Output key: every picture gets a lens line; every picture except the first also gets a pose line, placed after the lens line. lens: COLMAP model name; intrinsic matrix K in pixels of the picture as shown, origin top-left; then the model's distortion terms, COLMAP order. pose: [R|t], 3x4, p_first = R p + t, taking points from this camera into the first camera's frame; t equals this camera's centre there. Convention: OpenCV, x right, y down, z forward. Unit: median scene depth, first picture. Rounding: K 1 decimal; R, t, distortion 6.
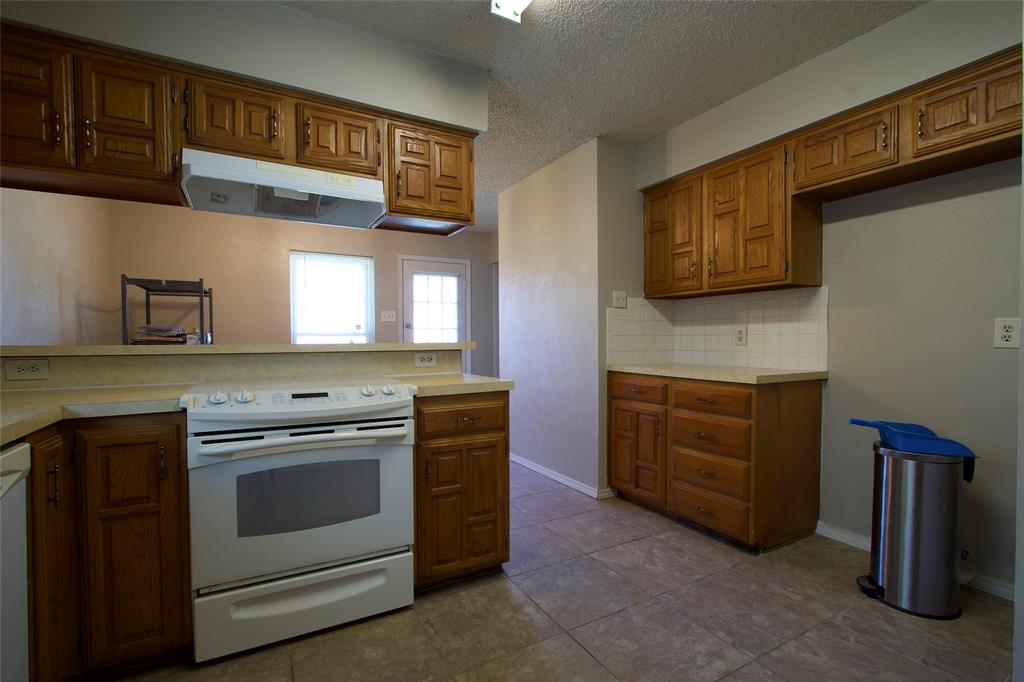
lens RADIAL K [[470.1, 0, 516.2], [0, 470.1, 350.6], [0, 0, 1]] dist [-0.015966, 0.001298]
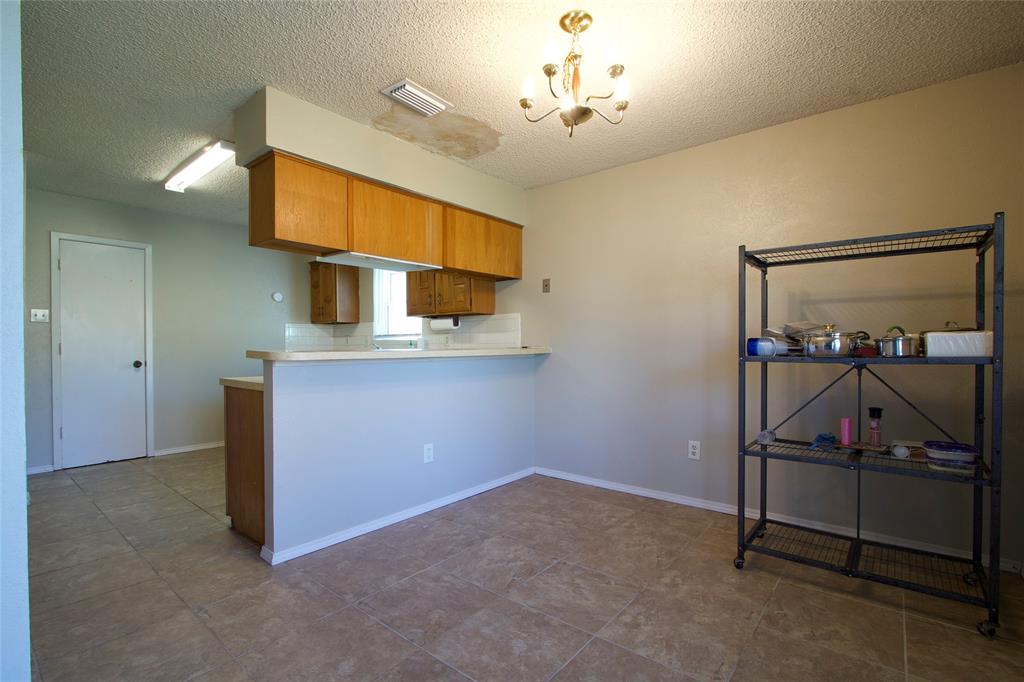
lens RADIAL K [[470.1, 0, 507.0], [0, 470.1, 344.5], [0, 0, 1]] dist [-0.015966, 0.001298]
pose [[-0.933334, 0.007448, -0.358931, -0.333038], [-0.002552, 0.999622, 0.027378, -0.082031], [0.359000, 0.026469, -0.932962, 2.903218]]
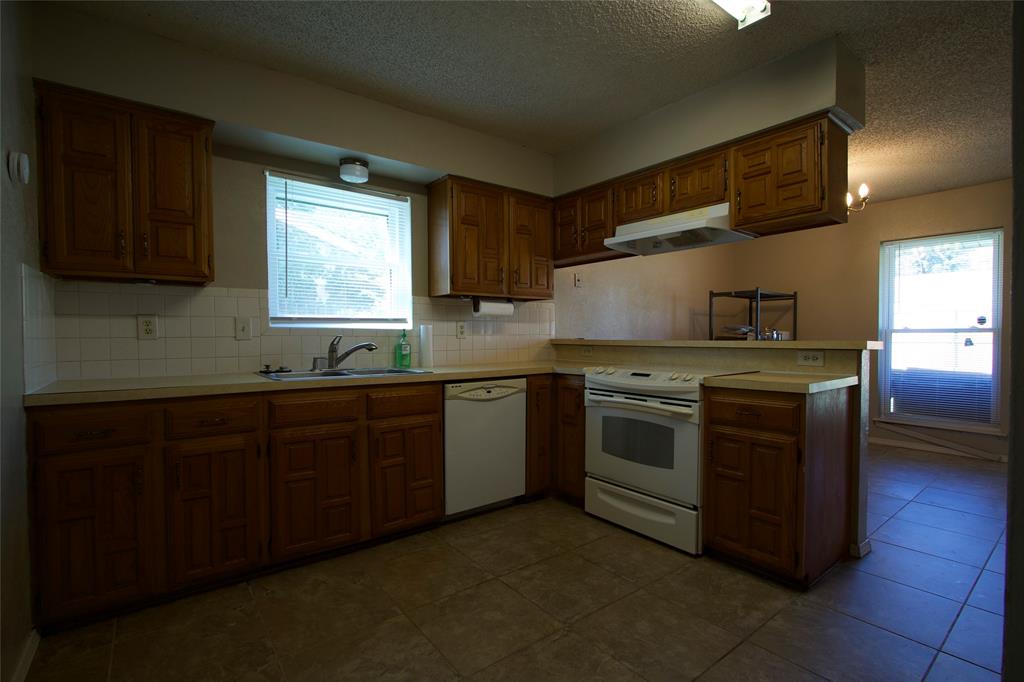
lens RADIAL K [[470.1, 0, 512.1], [0, 470.1, 345.2], [0, 0, 1]] dist [-0.015966, 0.001298]
pose [[0.153003, 0.020969, -0.988003, 0.904880], [-0.023384, 0.999572, 0.017594, -0.014494], [0.987949, 0.020411, 0.153428, 0.334093]]
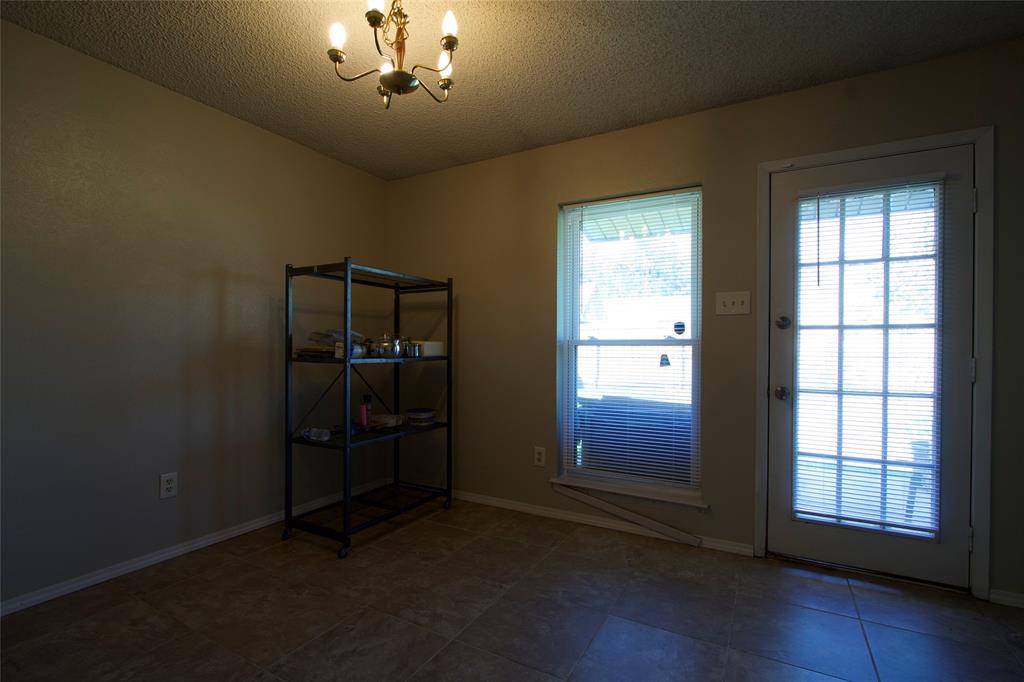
lens RADIAL K [[470.1, 0, 514.1], [0, 470.1, 346.1], [0, 0, 1]] dist [-0.015966, 0.001298]
pose [[0.520703, 0.000658, -0.853738, 0.030662], [-0.029858, 0.999402, -0.017440, -0.047478], [0.853215, 0.034573, 0.520411, 1.709109]]
